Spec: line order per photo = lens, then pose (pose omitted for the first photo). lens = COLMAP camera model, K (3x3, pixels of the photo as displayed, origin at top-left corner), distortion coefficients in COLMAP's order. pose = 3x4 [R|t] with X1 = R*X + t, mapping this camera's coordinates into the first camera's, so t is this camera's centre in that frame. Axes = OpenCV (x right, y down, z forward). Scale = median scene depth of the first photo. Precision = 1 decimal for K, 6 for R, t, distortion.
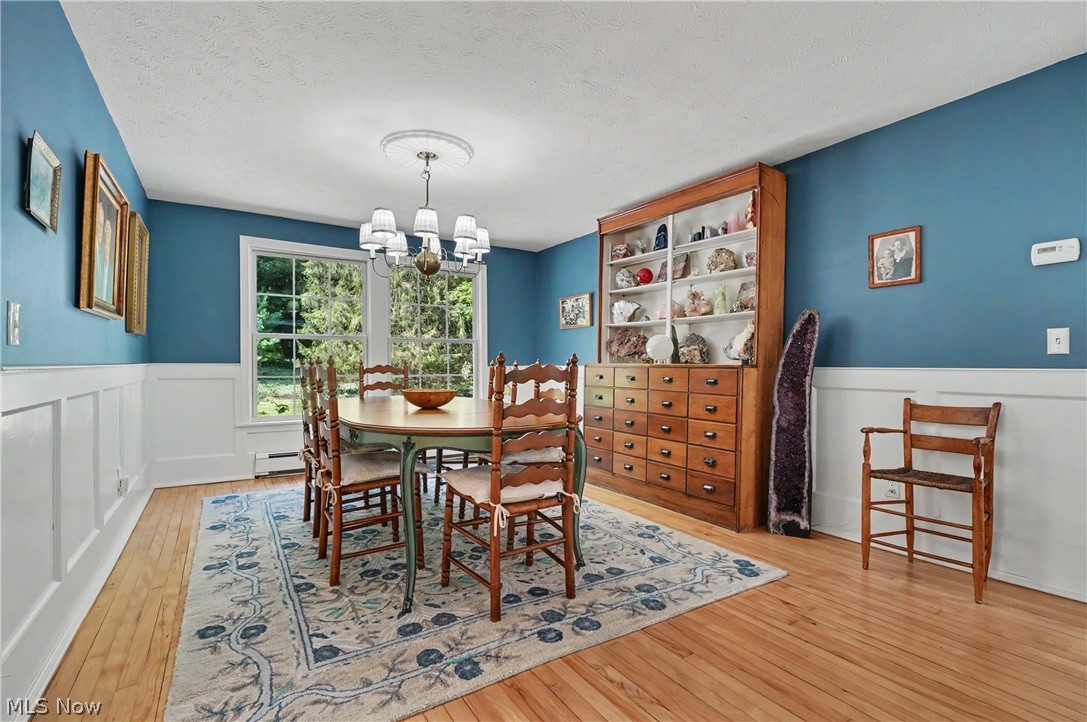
lens RADIAL K [[494.9, 0, 543.7], [0, 494.9, 363.7], [0, 0, 1]] dist [-0.005848, 0.000311]
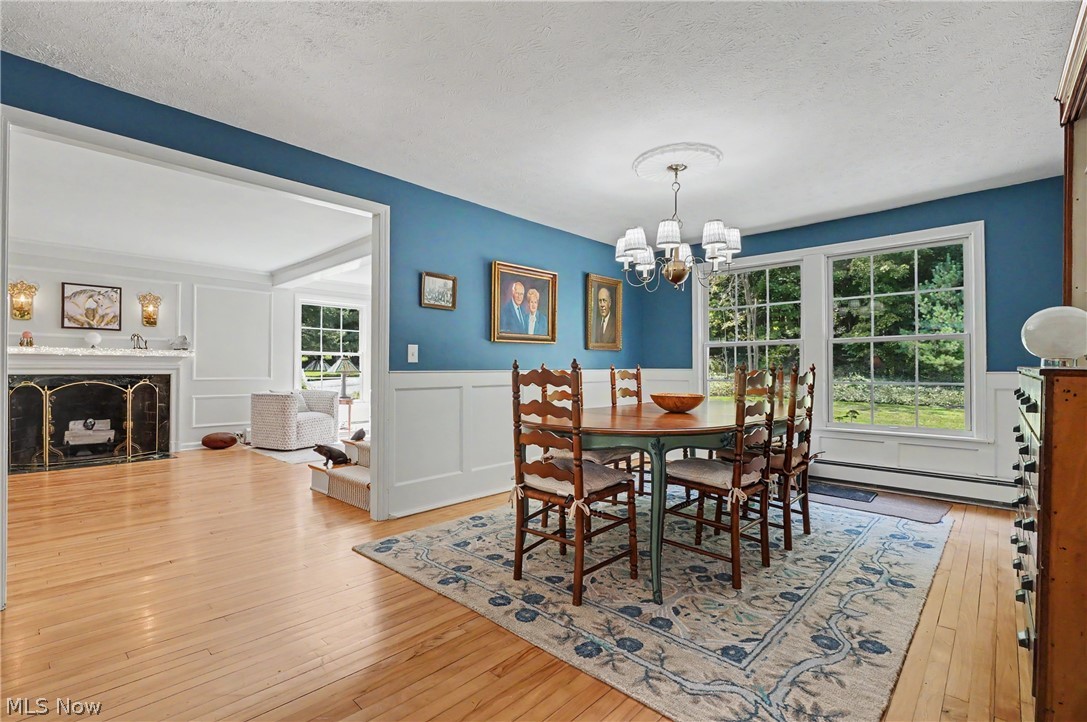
lens RADIAL K [[494.9, 0, 545.7], [0, 494.9, 365.9], [0, 0, 1]] dist [-0.005848, 0.000311]
pose [[0.252837, -0.011124, -0.967445, 1.022527], [0.001763, 0.999938, -0.011037, 0.005584], [0.967507, 0.001085, 0.252841, 0.700625]]
